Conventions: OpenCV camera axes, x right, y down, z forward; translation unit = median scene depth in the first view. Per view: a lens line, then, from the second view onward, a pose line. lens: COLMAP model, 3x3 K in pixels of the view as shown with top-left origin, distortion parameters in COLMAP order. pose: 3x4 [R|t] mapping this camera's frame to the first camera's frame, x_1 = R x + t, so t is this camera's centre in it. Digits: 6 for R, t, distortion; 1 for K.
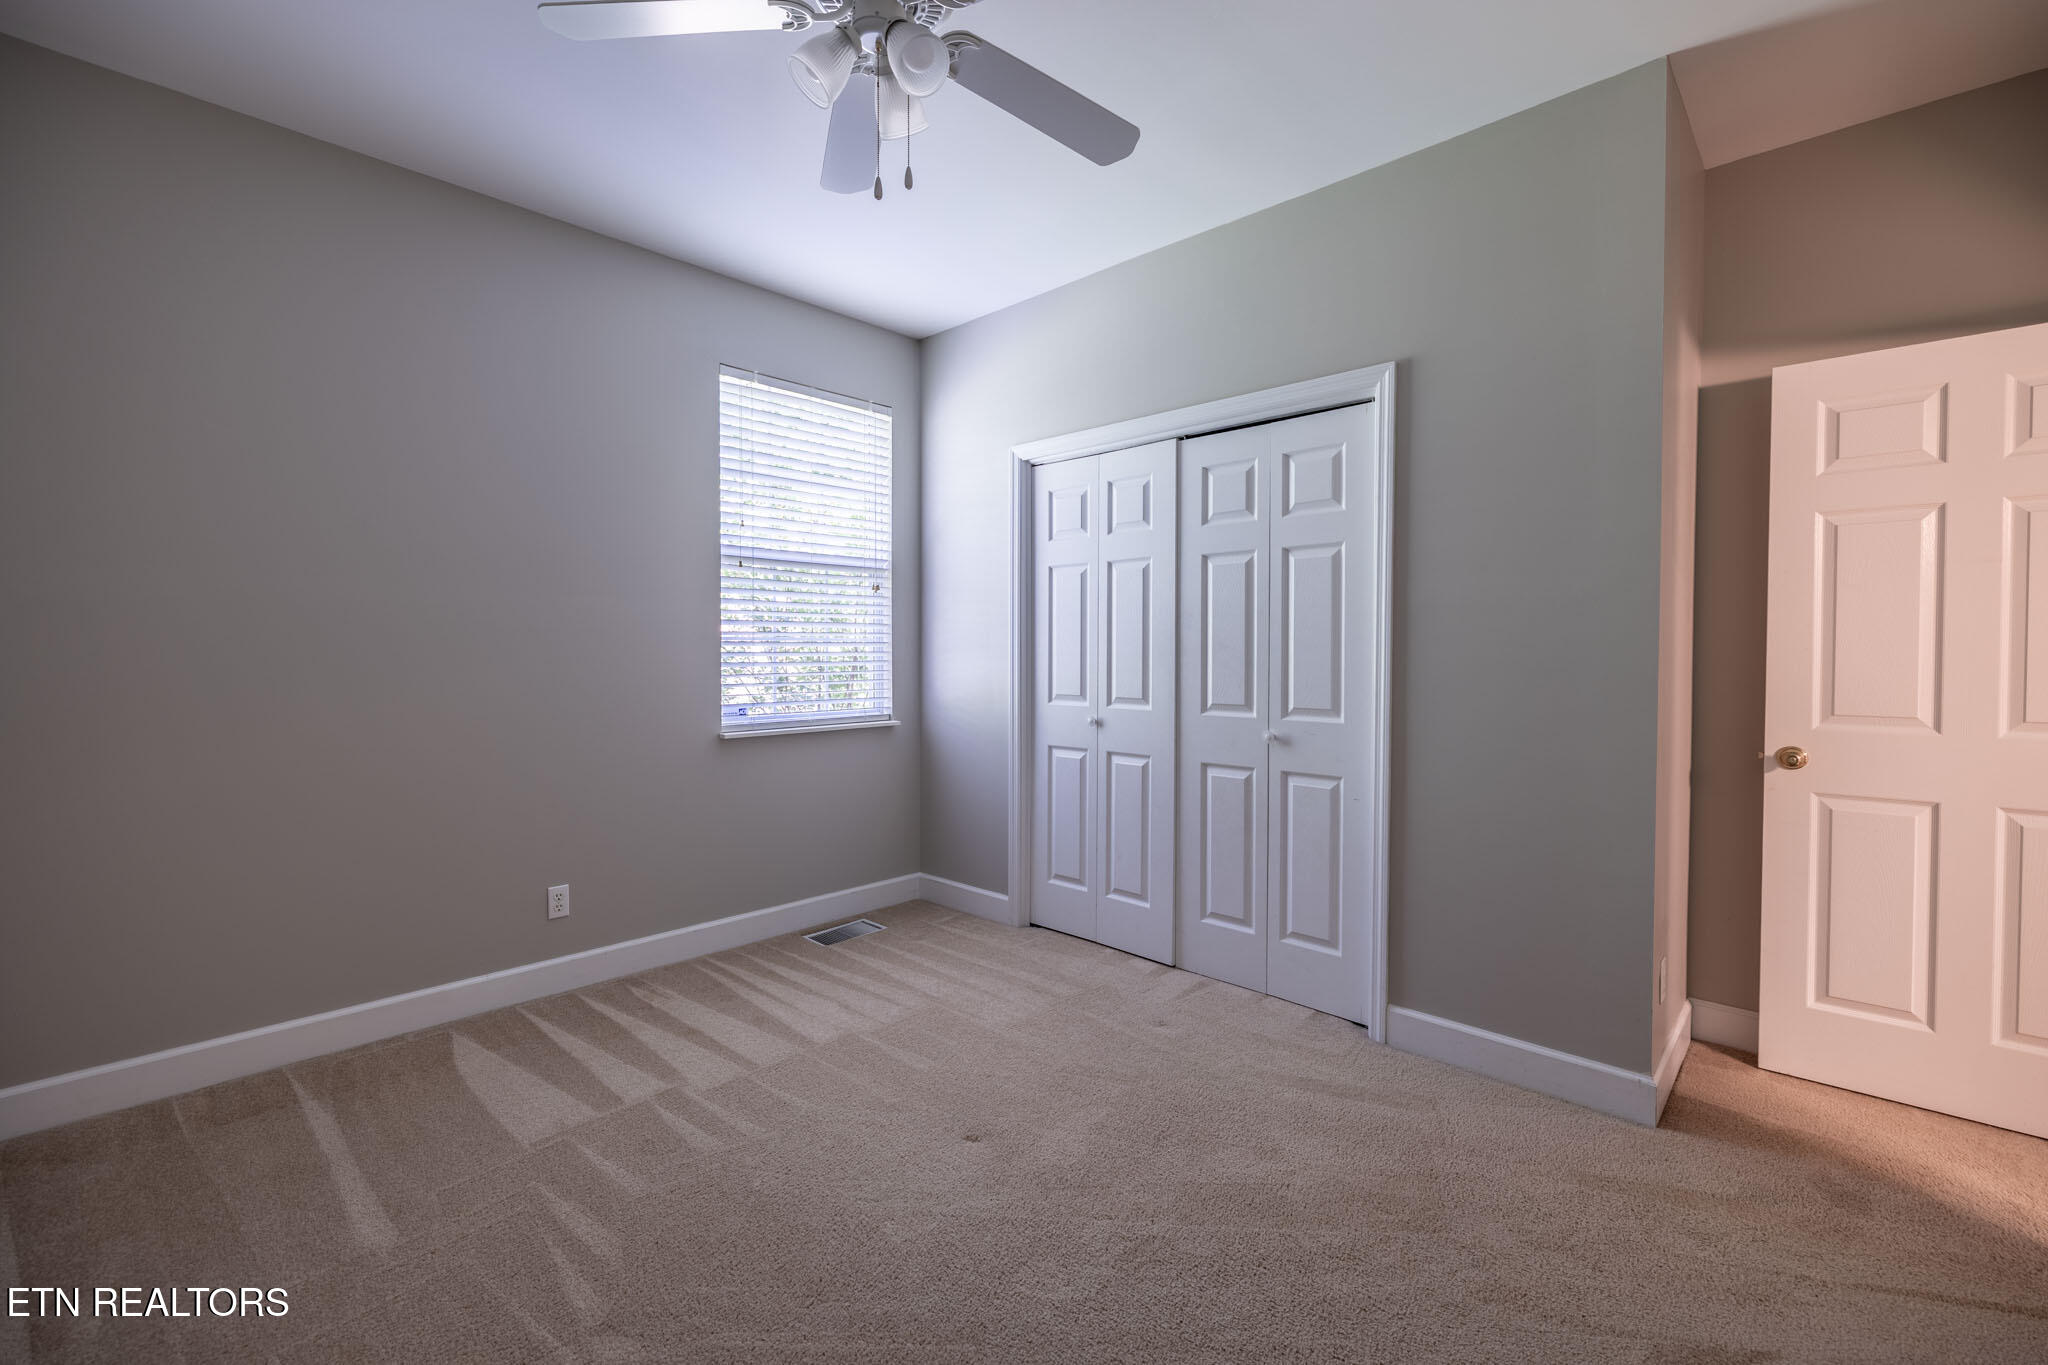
lens RADIAL K [[872.7, 0, 1018.1], [0, 872.7, 667.9], [0, 0, 1]] dist [0.000176, 0.000056]
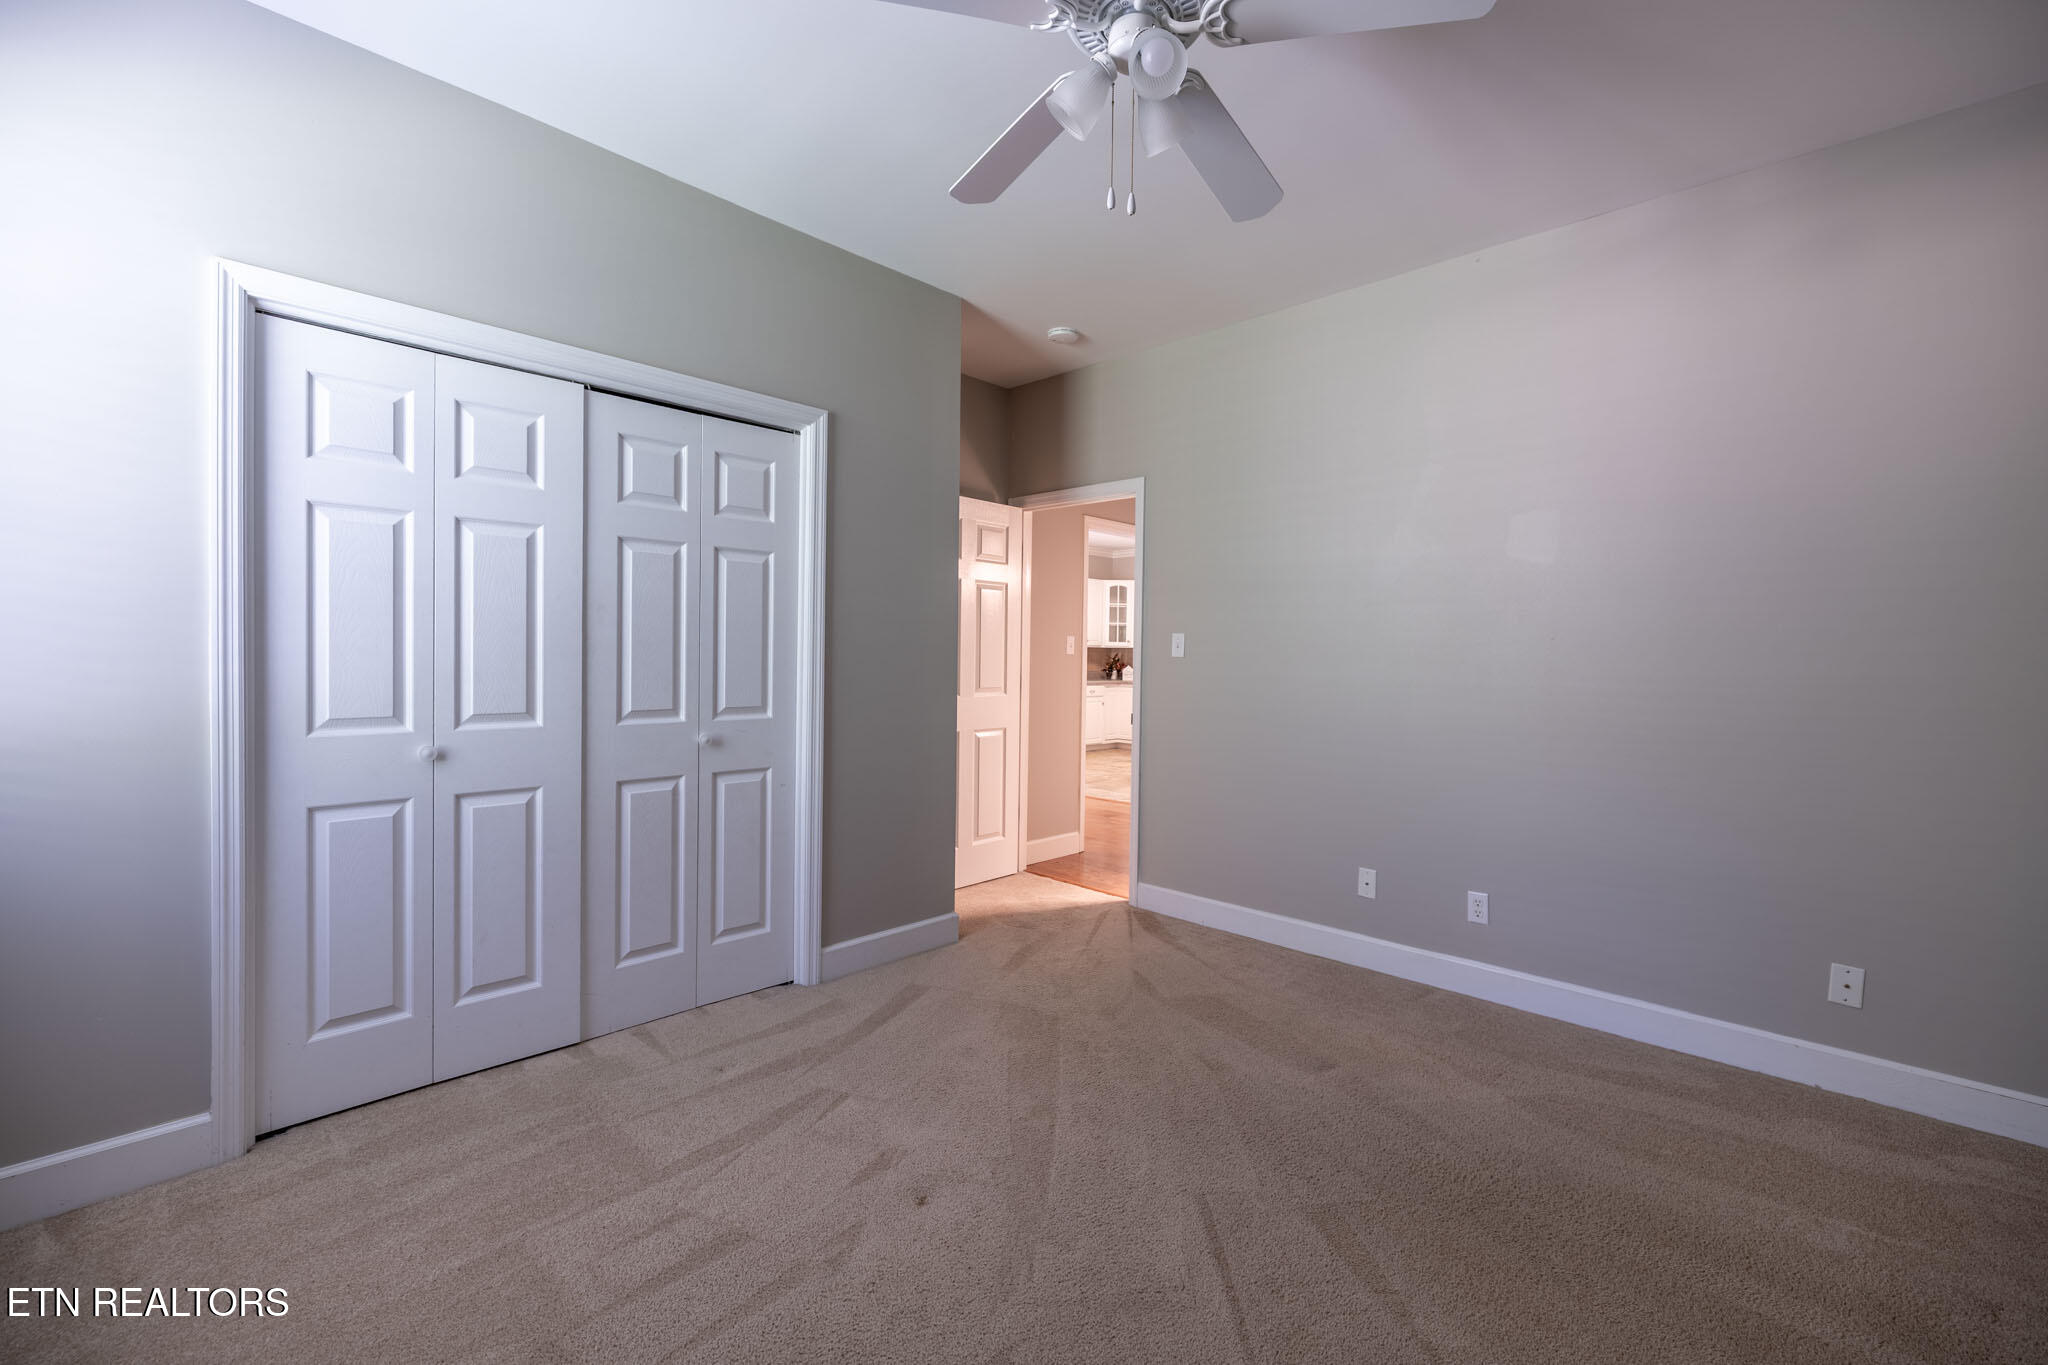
lens RADIAL K [[872.7, 0, 1018.1], [0, 872.7, 667.9], [0, 0, 1]] dist [0.000176, 0.000056]
pose [[-0.002077, -0.016157, 0.999867, -0.637762], [0.006578, 0.999848, 0.016171, -0.013010], [-0.999976, 0.006610, -0.001971, 0.613424]]
